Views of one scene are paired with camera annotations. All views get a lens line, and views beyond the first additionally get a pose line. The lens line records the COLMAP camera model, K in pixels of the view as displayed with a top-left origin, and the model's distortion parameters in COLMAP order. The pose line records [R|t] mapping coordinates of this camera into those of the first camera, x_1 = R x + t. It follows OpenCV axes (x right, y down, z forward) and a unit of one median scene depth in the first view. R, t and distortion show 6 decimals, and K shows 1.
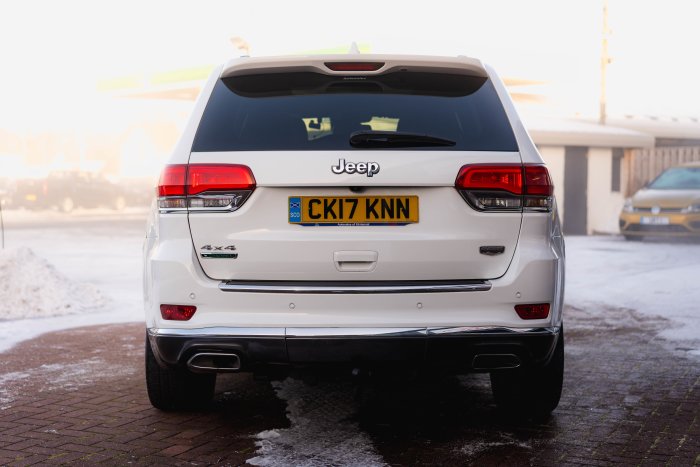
lens RADIAL K [[1143.2, 0, 350.0], [0, 1143.2, 233.5], [0, 0, 1]] dist [0.002952, -0.034613]
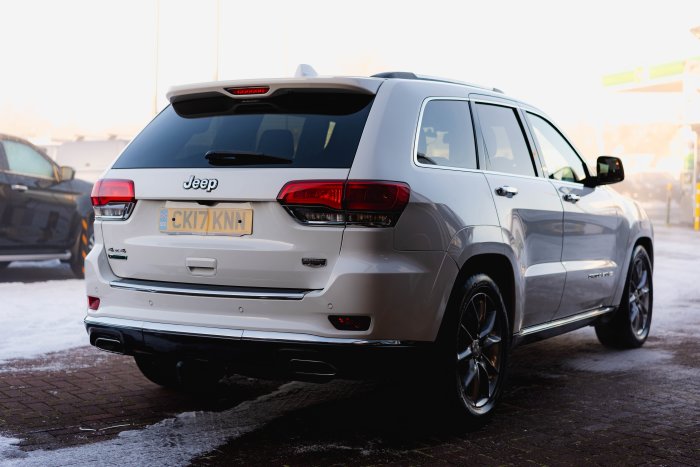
lens RADIAL K [[1143.2, 0, 350.0], [0, 1143.2, 233.5], [0, 0, 1]] dist [0.002952, -0.034613]
pose [[0.862738, 0.029950, -0.504763, 0.691764], [-0.025726, 0.999551, 0.015338, -0.029328], [0.504996, -0.000247, 0.863122, 0.104968]]
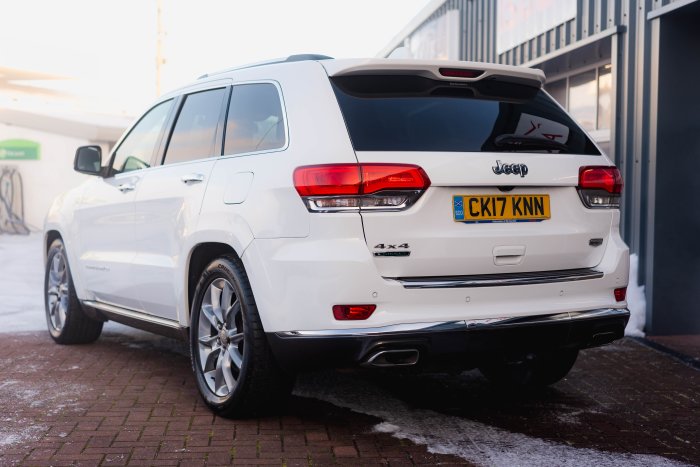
lens RADIAL K [[1143.2, 0, 350.0], [0, 1143.2, 233.5], [0, 0, 1]] dist [0.002952, -0.034613]
pose [[0.865633, -0.019454, 0.500301, -0.660470], [0.018089, 0.999808, 0.007580, -0.007150], [-0.500353, 0.002488, 0.865818, 0.140203]]
